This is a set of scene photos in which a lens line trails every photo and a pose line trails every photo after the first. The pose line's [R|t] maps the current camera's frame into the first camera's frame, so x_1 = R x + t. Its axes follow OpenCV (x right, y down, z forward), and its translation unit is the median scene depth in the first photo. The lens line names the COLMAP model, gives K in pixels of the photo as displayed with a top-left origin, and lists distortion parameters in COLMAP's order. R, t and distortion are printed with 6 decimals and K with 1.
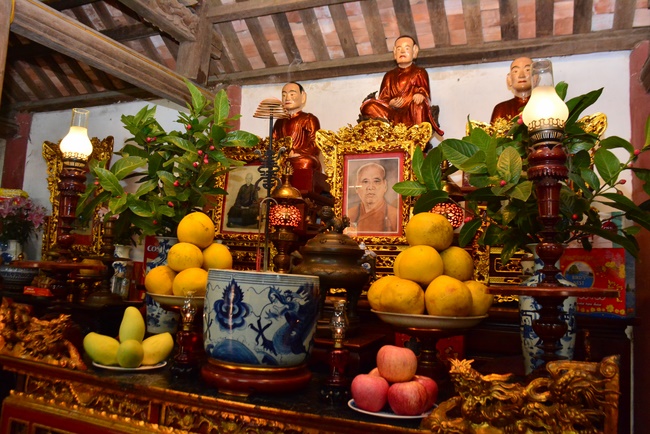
lens RADIAL K [[506.9, 0, 325.0], [0, 506.9, 217.0], [0, 0, 1]] dist [-0.143232, 0.083711]
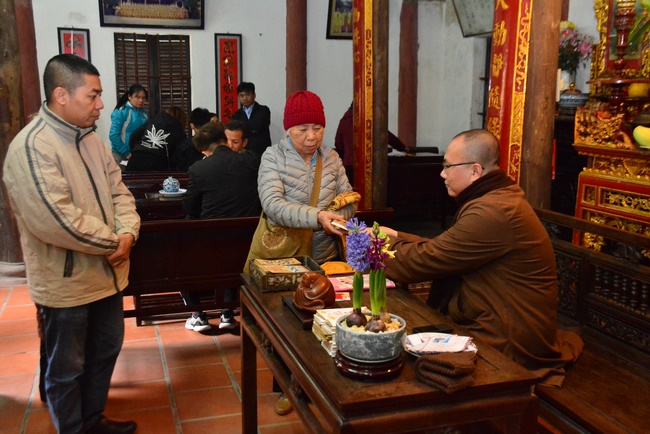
lens RADIAL K [[673.9, 0, 325.0], [0, 673.9, 217.0], [0, 0, 1]] dist [-0.135701, 0.357611]
pose [[0.637104, 0.091108, -0.765374, 0.272653], [0.115250, 0.970566, 0.211469, -0.016610], [0.762113, -0.222937, 0.607852, -0.569272]]
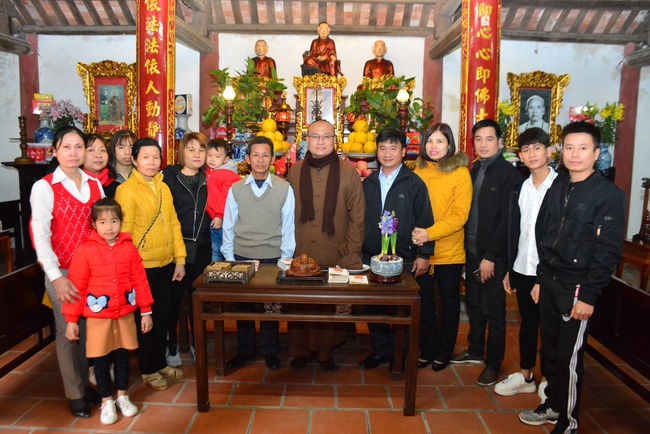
lens RADIAL K [[506.9, 0, 325.0], [0, 506.9, 217.0], [0, 0, 1]] dist [-0.143232, 0.083711]
pose [[0.927755, -0.082719, 0.363906, -0.671193], [-0.012073, 0.967962, 0.250807, -0.118917], [-0.372994, -0.237081, 0.897033, -1.038266]]
